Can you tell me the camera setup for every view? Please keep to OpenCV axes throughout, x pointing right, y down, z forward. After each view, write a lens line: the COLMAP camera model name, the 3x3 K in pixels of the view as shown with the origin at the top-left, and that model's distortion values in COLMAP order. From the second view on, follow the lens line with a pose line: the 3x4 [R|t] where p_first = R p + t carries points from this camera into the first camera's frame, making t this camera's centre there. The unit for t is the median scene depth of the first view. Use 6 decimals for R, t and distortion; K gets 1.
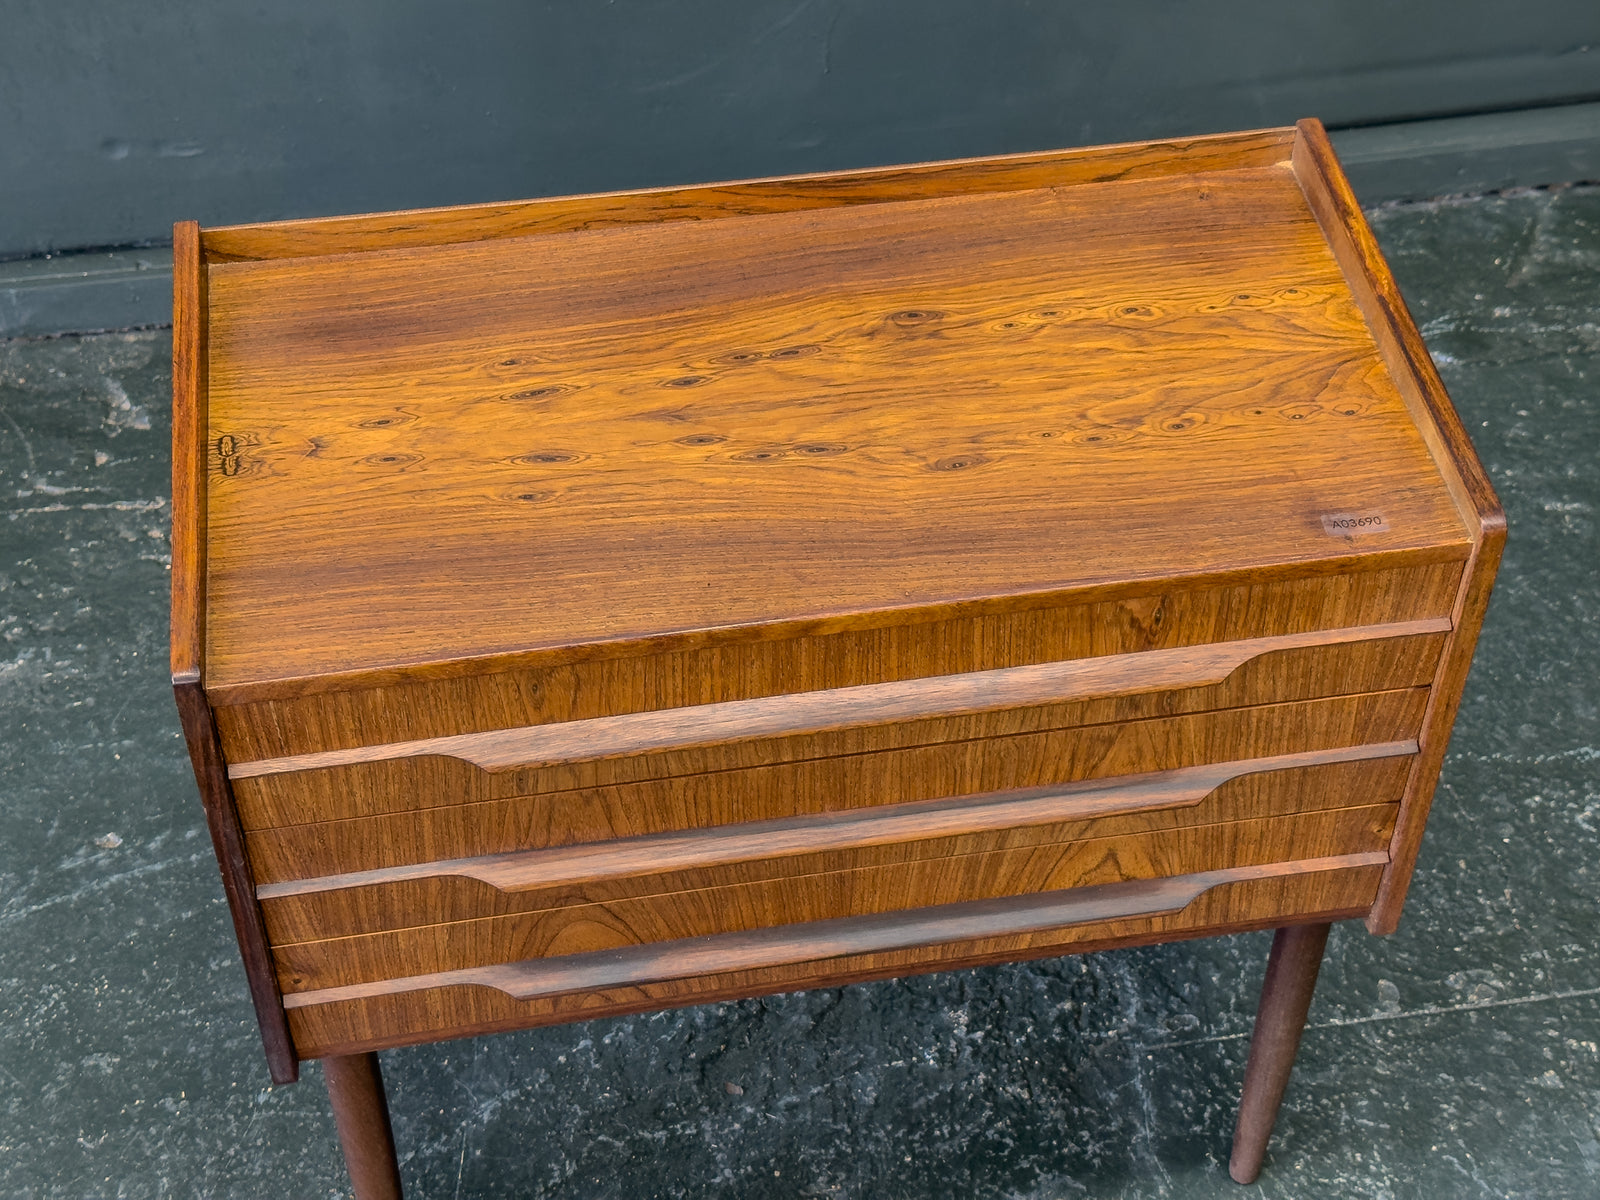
lens RADIAL K [[2543.8, 0, 842.7], [0, 2543.8, 568.0], [0, 0, 1]] dist [0.163066, -0.277472]
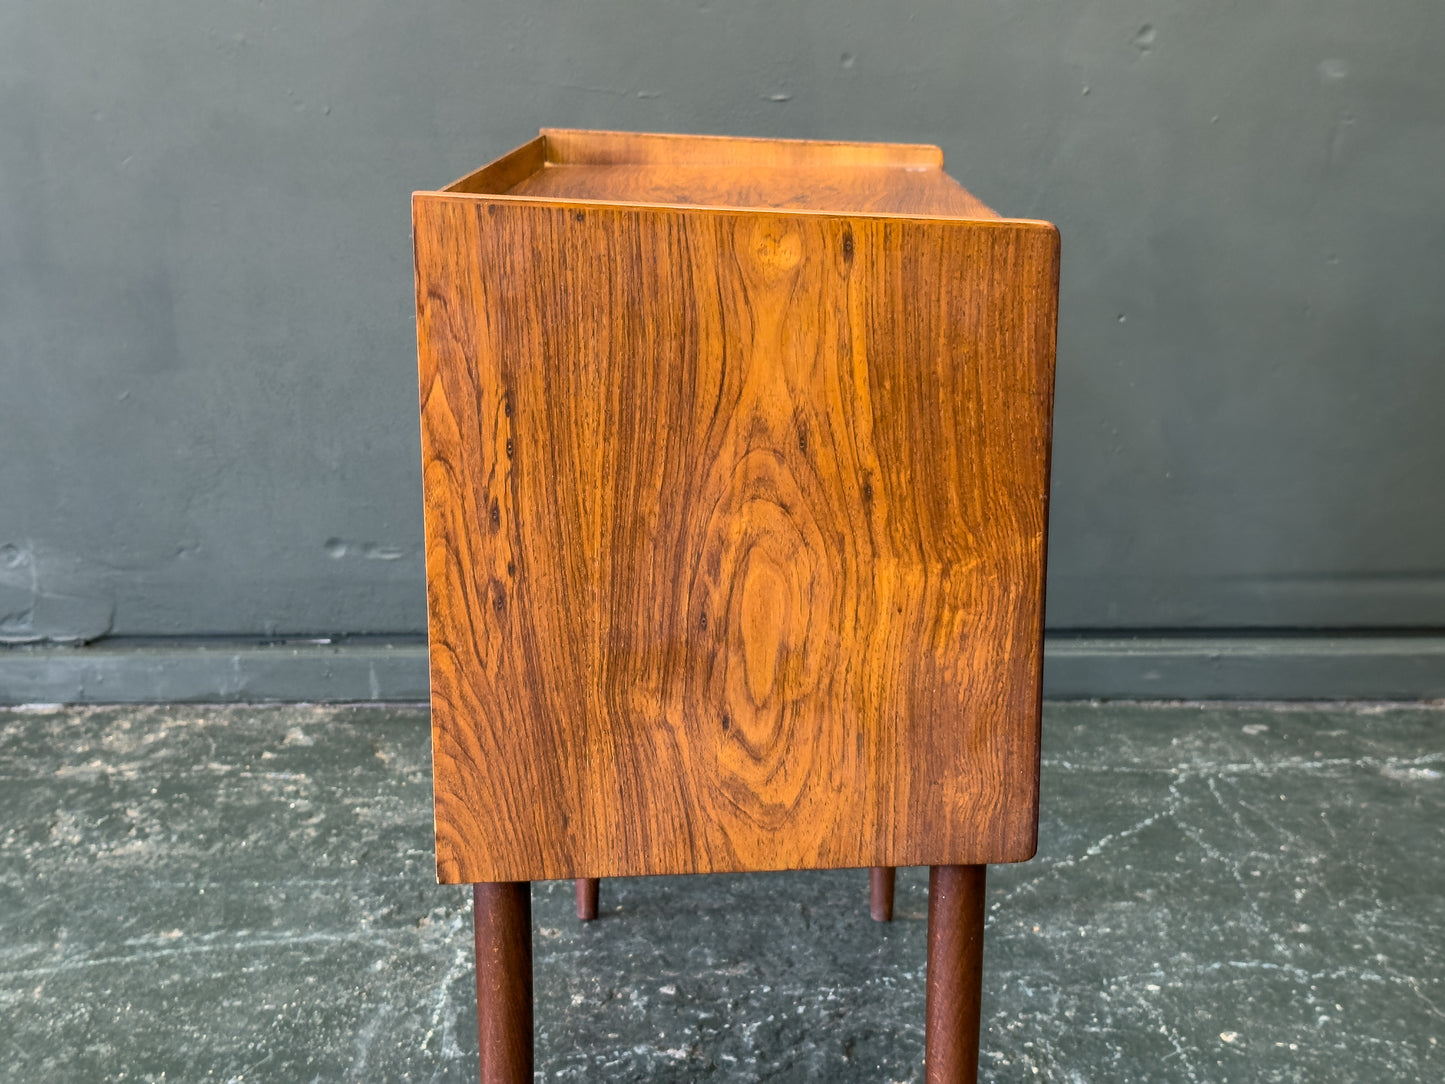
lens RADIAL K [[2043.6, 0, 722.5], [0, 2043.6, 542.0], [0, 0, 1]] dist [0.209792, -0.548933]
pose [[0.983355, 0.027100, -0.179660, 0.120769], [-0.115663, 0.855948, -0.503960, 0.426889], [0.140123, 0.516352, 0.844835, 0.196438]]
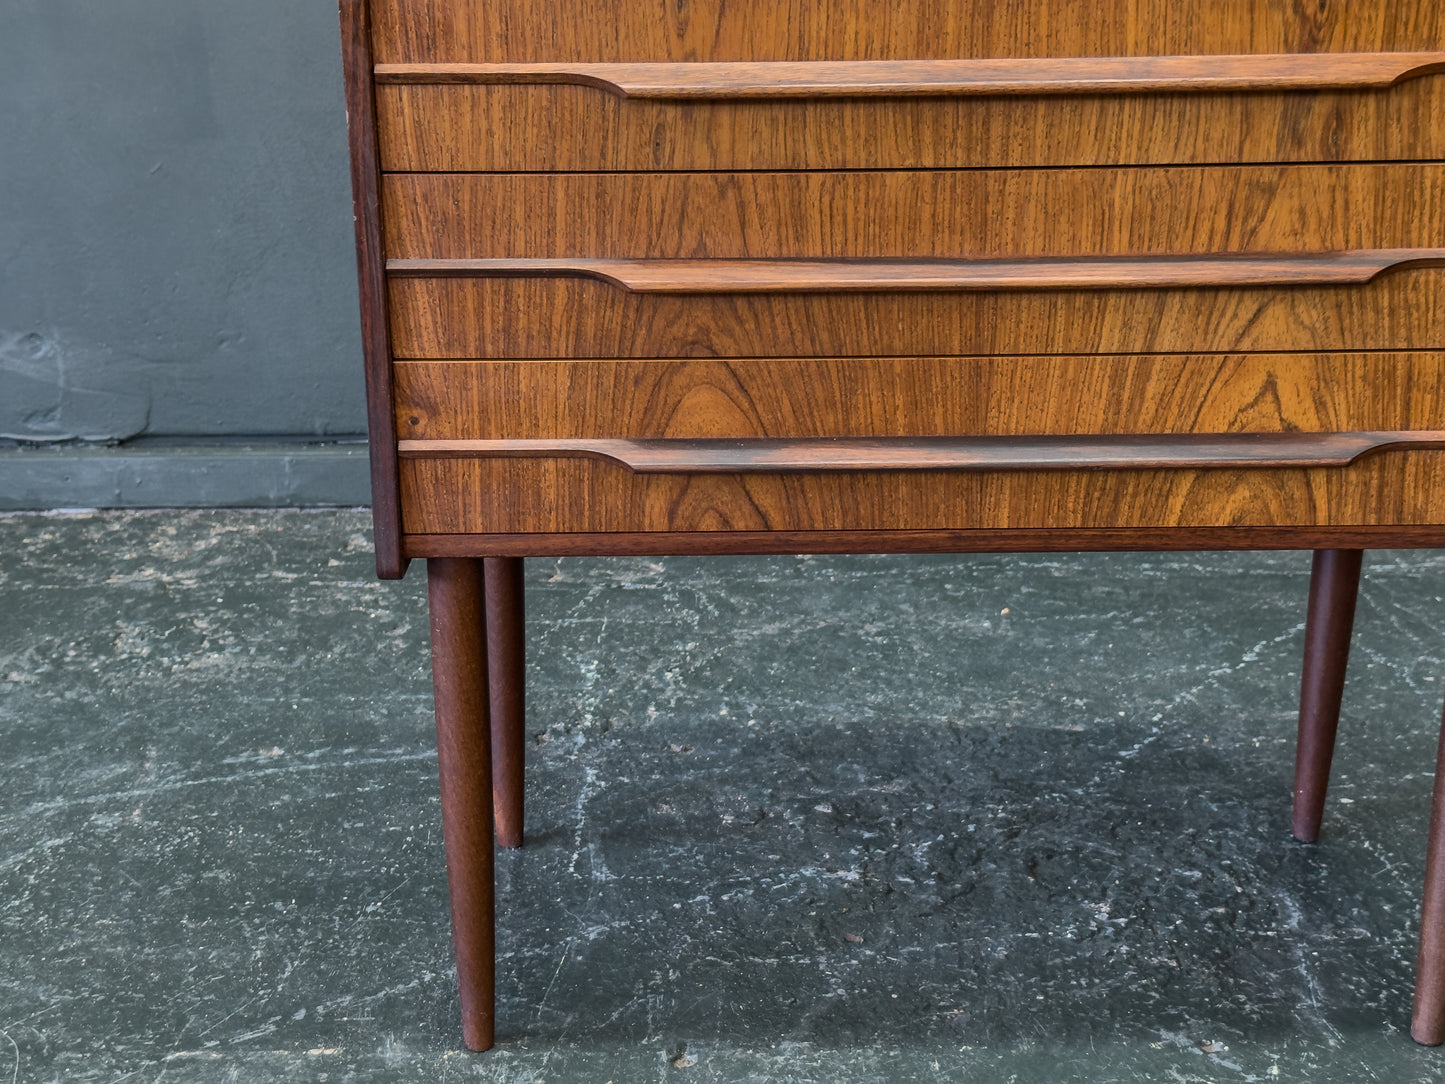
lens RADIAL K [[2107.0, 0, 719.2], [0, 2107.0, 558.1], [0, 0, 1]] dist [0.189232, -0.434738]
pose [[0.988304, 0.037920, -0.147707, 0.018491], [-0.097644, 0.901353, -0.421935, 0.416508], [0.117136, 0.431423, 0.894513, 0.243242]]
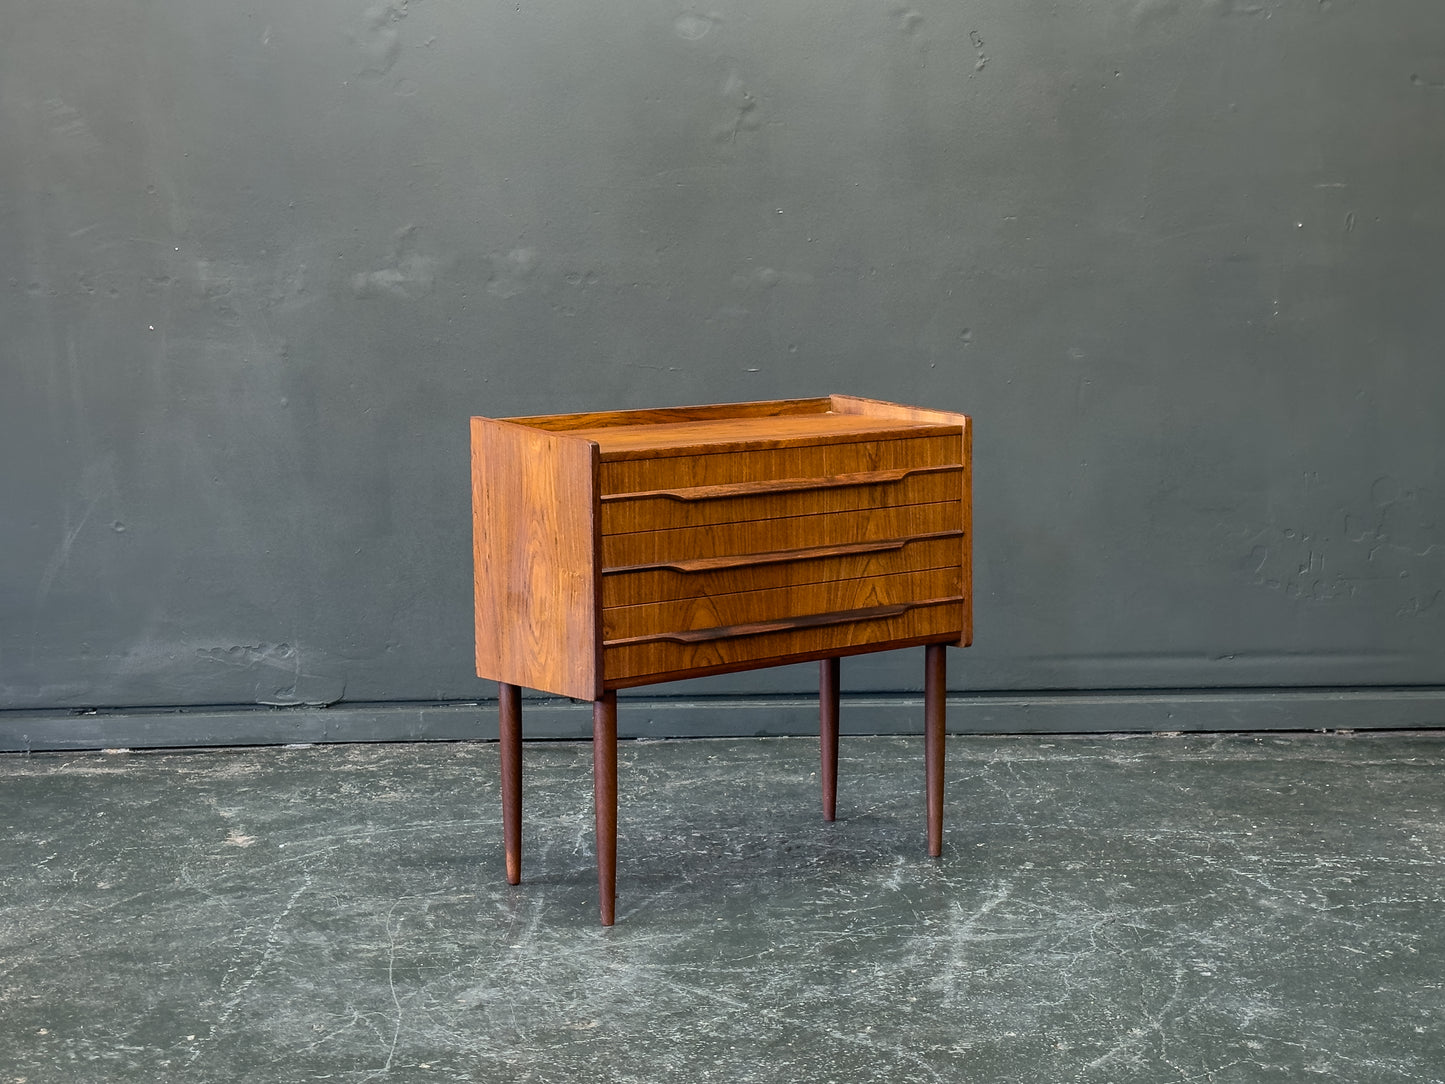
lens RADIAL K [[2369.6, 0, 718.8], [0, 2369.6, 483.8], [0, 0, 1]] dist [0.178428, -0.292592]
pose [[0.983848, -0.007738, -0.178836, 0.325145], [-0.107036, 0.775349, -0.622396, 1.178670], [0.143477, 0.631485, 0.761998, -0.676523]]
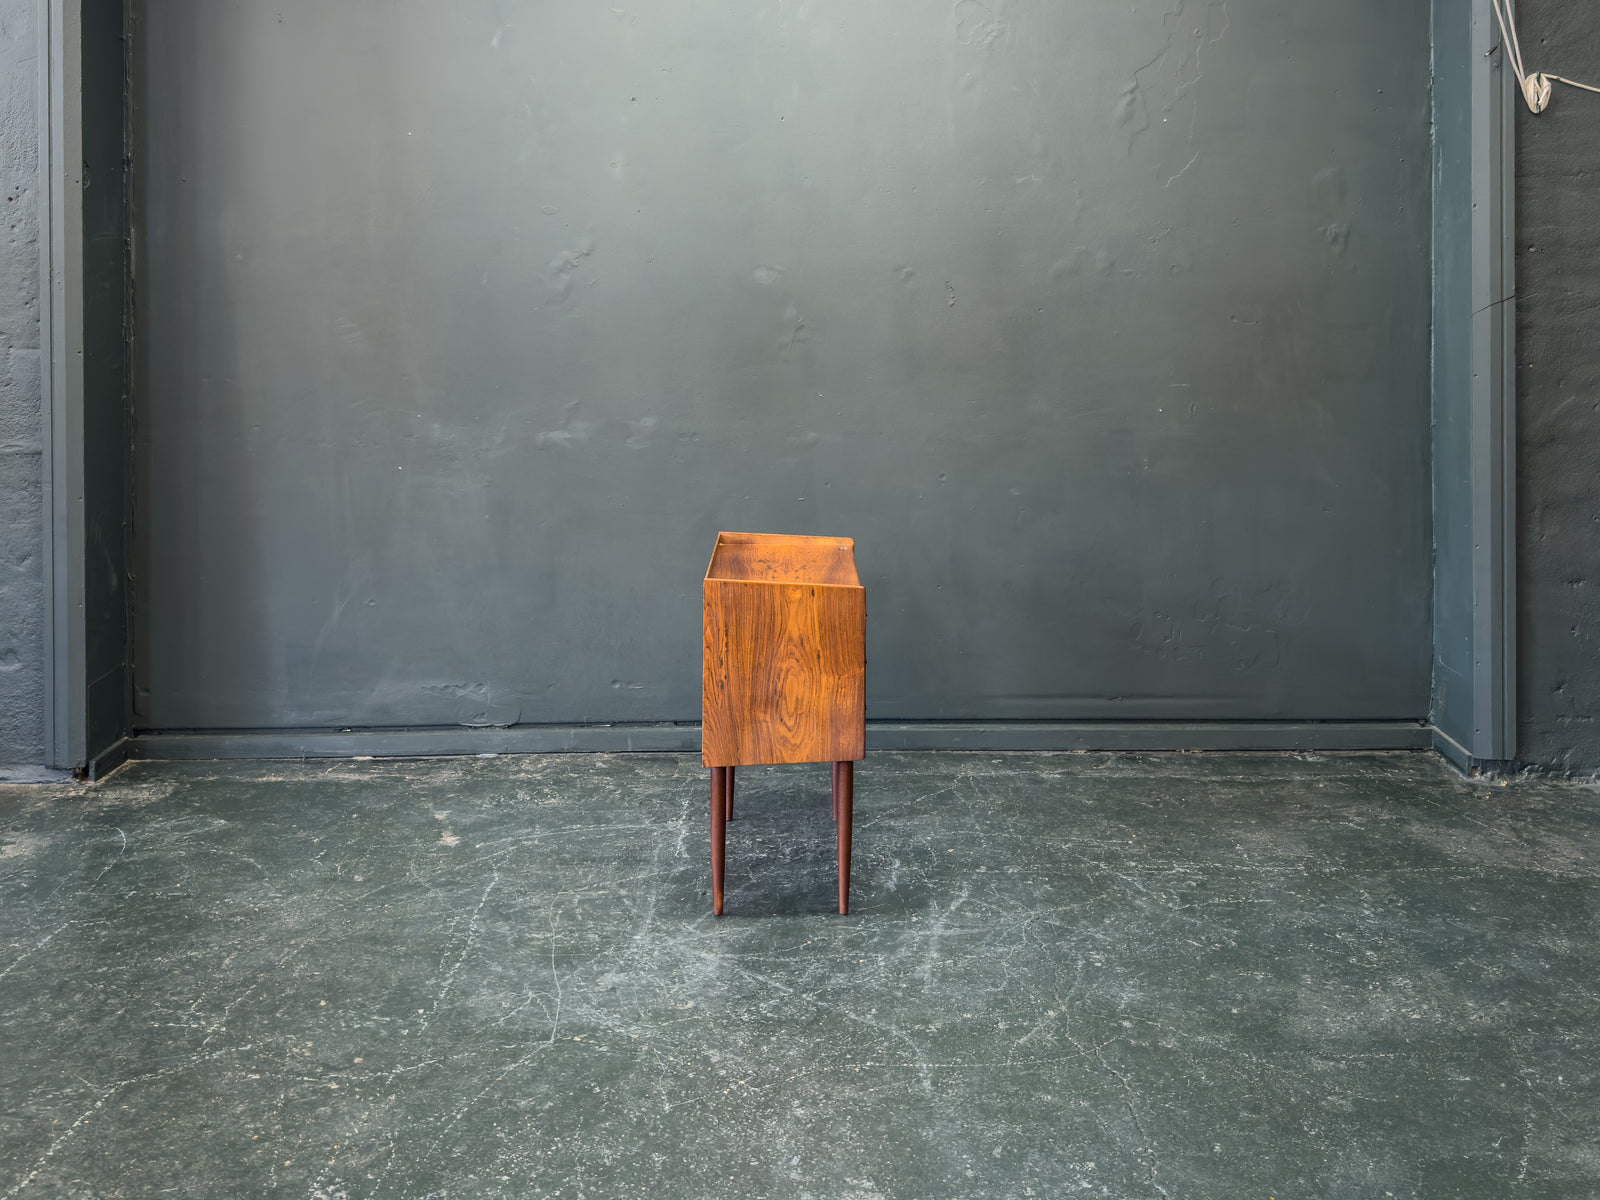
lens RADIAL K [[1665.5, 0, 810.5], [0, 1665.5, 297.6], [0, 0, 1]] dist [0.194745, -0.457998]
pose [[0.987486, -0.010978, -0.157323, 0.348034], [-0.102961, 0.710756, -0.695863, 1.139822], [0.119458, 0.703353, 0.700731, -0.913387]]
